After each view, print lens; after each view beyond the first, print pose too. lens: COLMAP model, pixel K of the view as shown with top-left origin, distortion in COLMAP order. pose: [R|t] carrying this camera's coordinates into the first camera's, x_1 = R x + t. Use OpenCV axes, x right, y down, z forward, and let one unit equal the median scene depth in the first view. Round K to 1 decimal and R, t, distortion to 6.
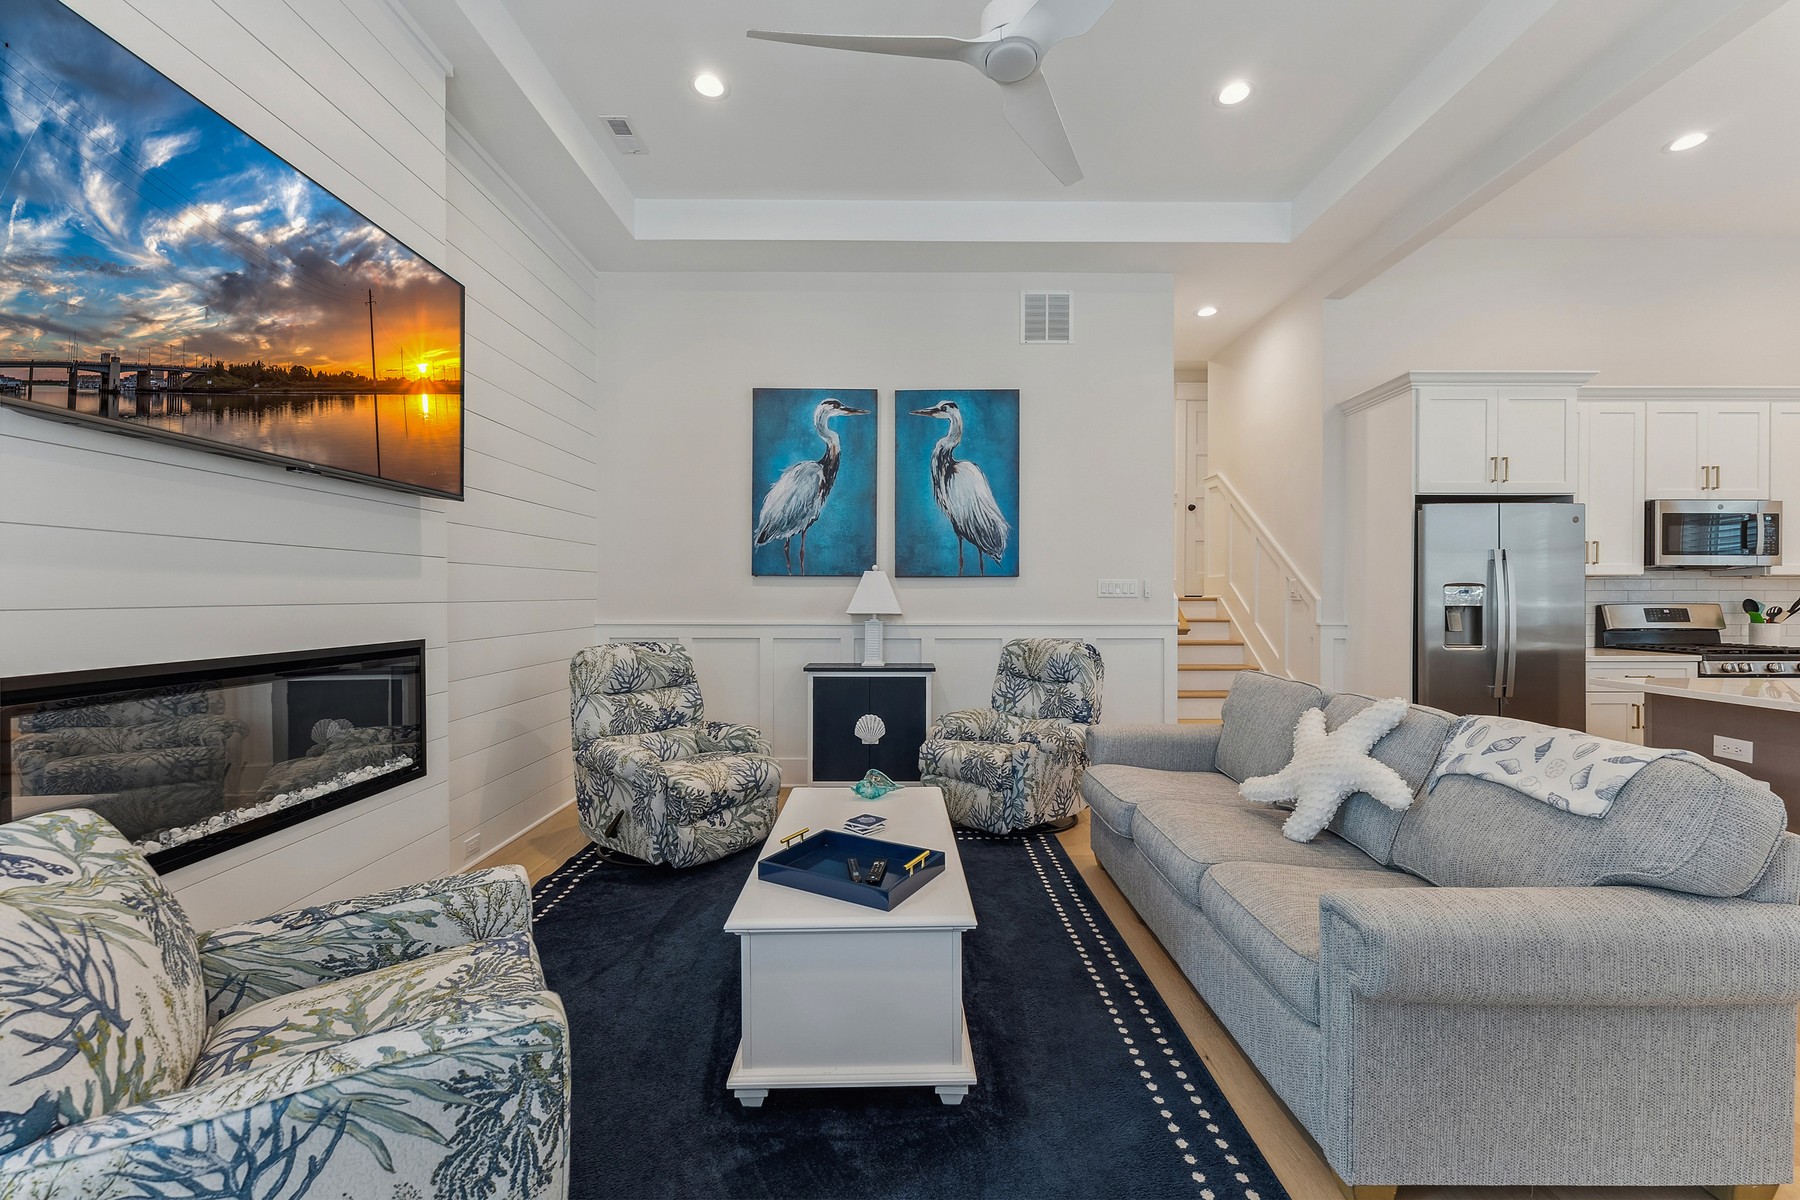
lens RADIAL K [[721.3, 0, 904.2], [0, 721.3, 598.6], [0, 0, 1]] dist [0.001196, -0.001536]
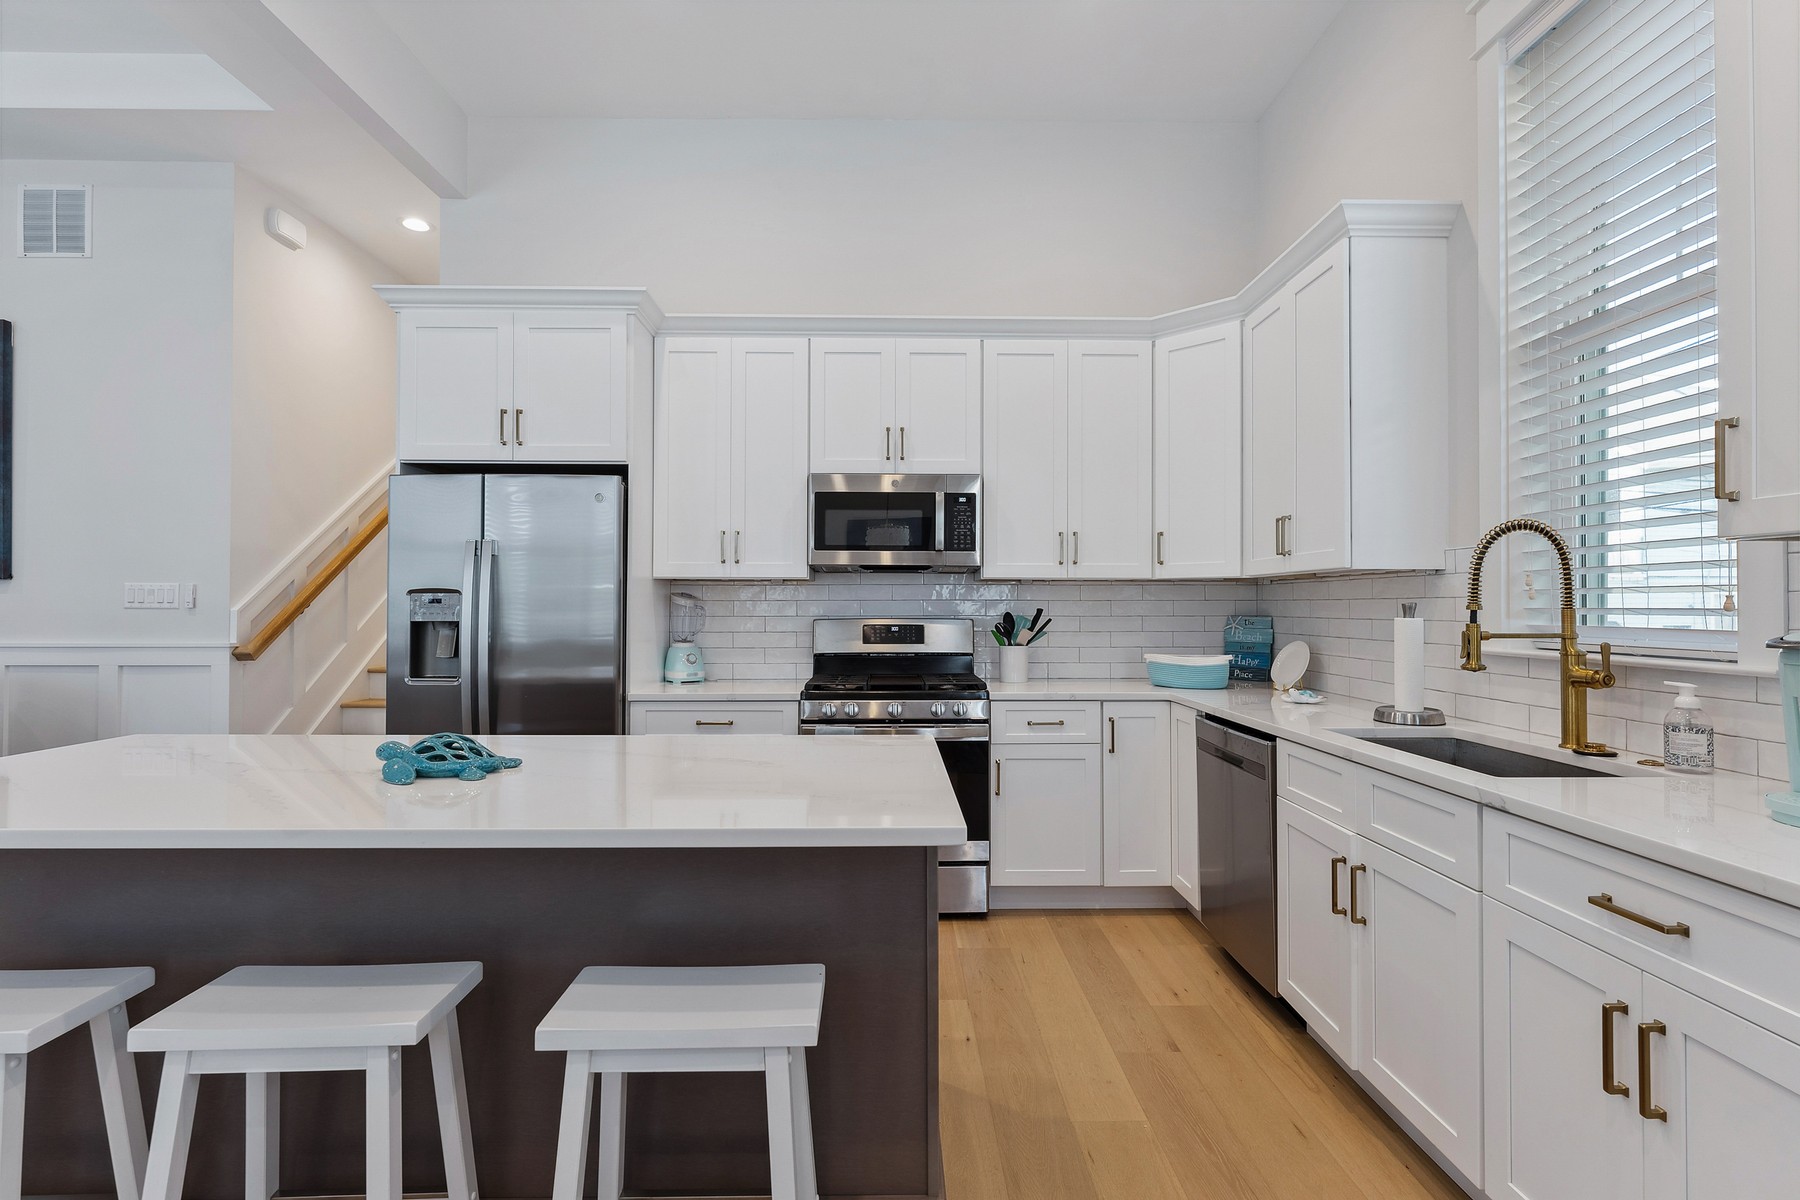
lens RADIAL K [[831.6, 0, 904.5], [0, 831.6, 598.6], [0, 0, 1]] dist [-0.000246, -0.002607]
pose [[0.999868, 0.002062, 0.016136, 1.061377], [-0.001865, 0.999924, -0.012167, -0.002720], [-0.016160, 0.012136, 0.999796, 0.164369]]
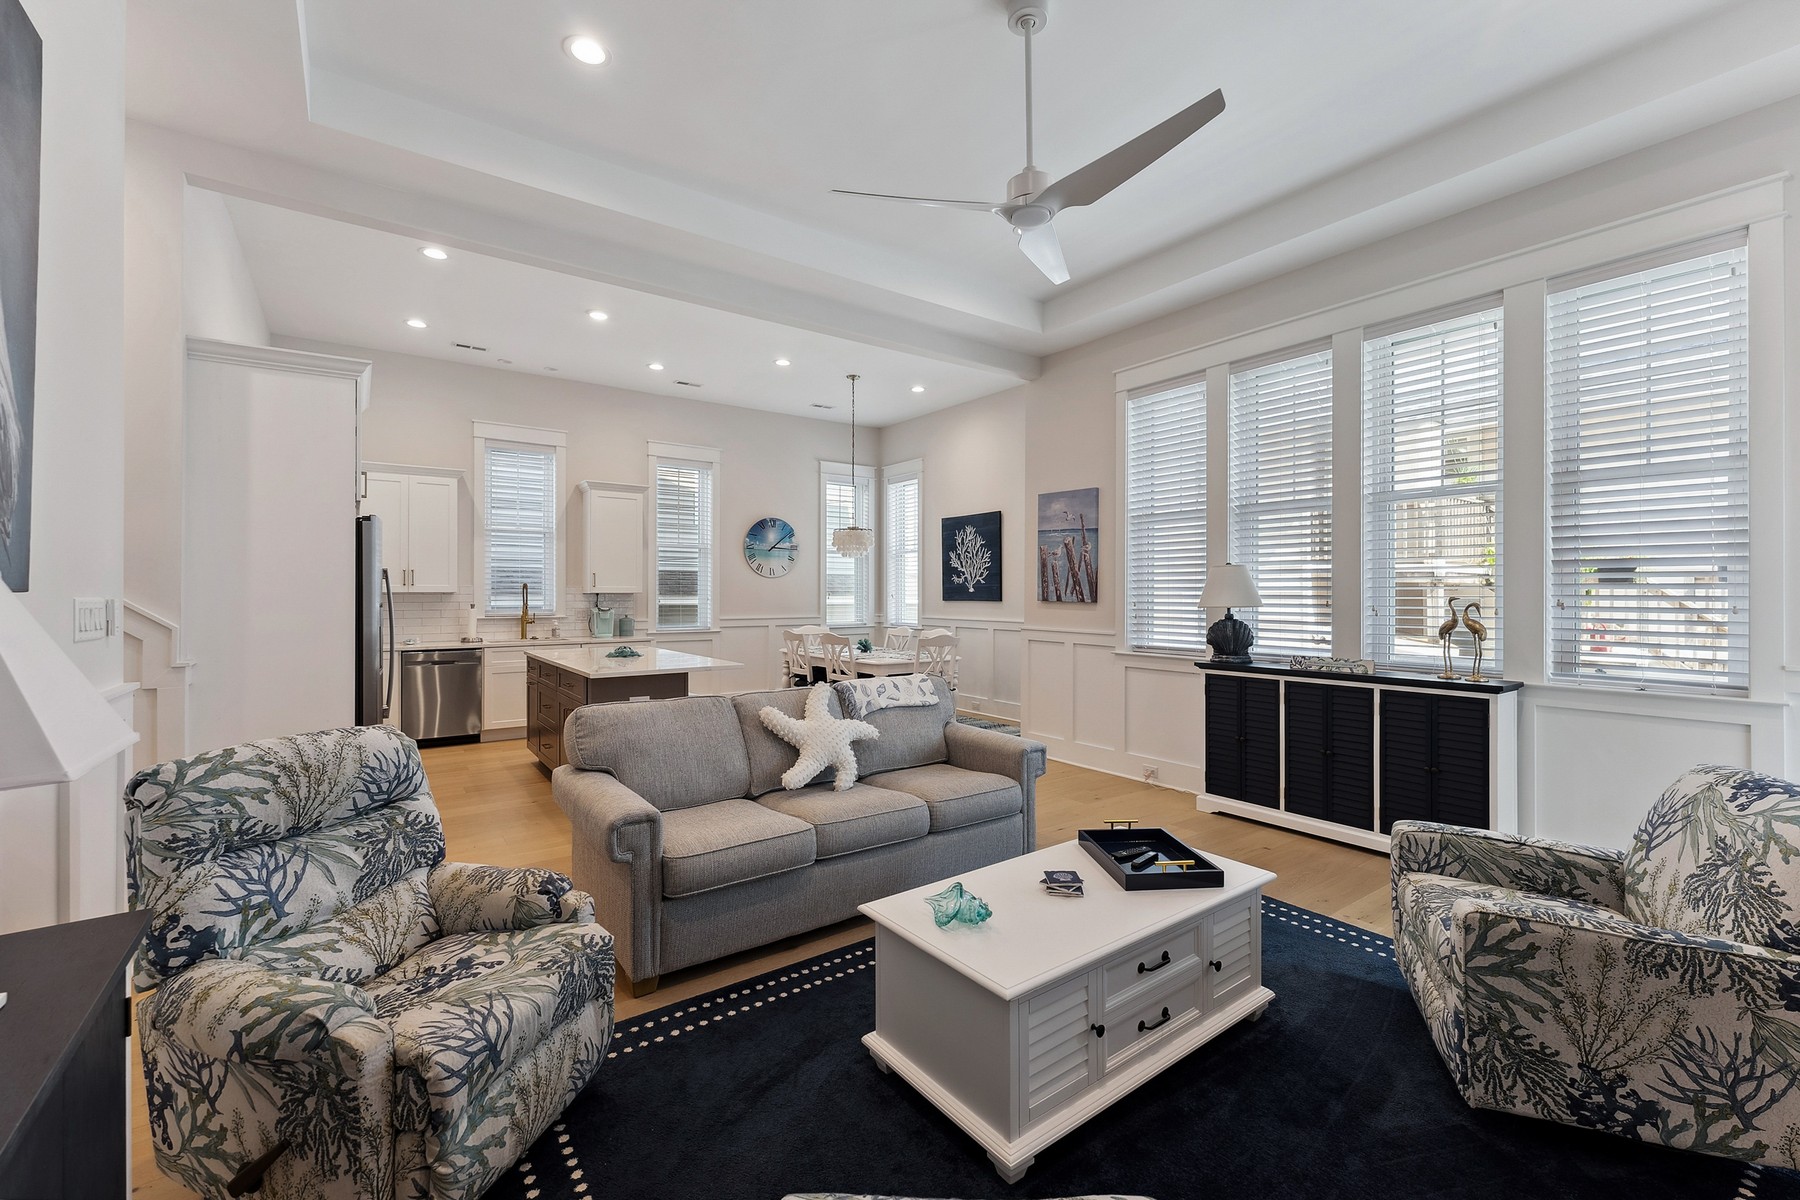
lens RADIAL K [[721.3, 0, 862.0], [0, 721.3, 591.8], [0, 0, 1]] dist [0.001196, -0.001536]
pose [[-0.564370, 0.002040, 0.825519, -0.256190], [0.001915, 0.999997, -0.001162, -0.027985], [-0.825520, 0.000925, -0.564373, 0.872570]]
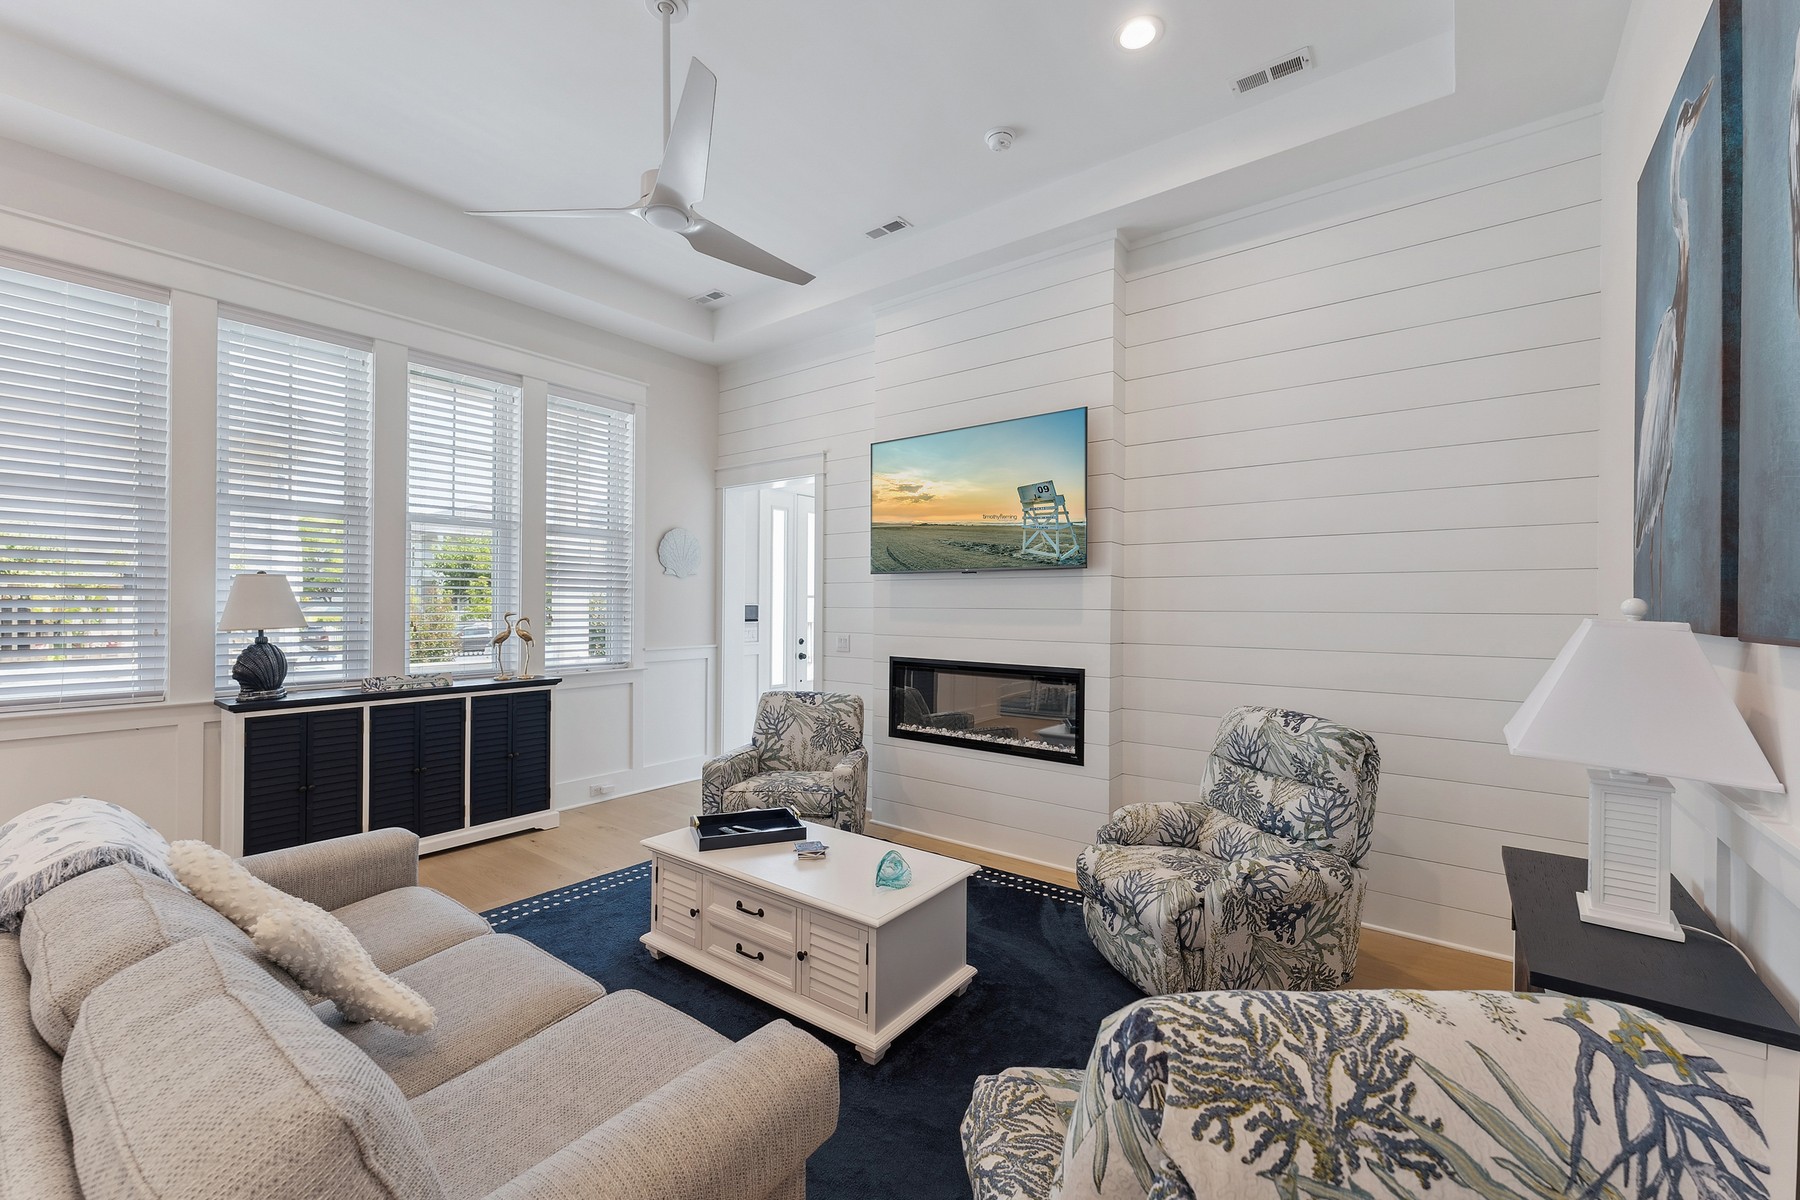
lens RADIAL K [[721.3, 0, 919.4], [0, 721.3, 596.5], [0, 0, 1]] dist [0.001196, -0.001536]
pose [[-0.603637, -0.011327, -0.797179, 0.389878], [-0.009247, 0.999931, -0.007206, -0.043009], [0.797206, 0.003021, -0.603700, 0.939443]]
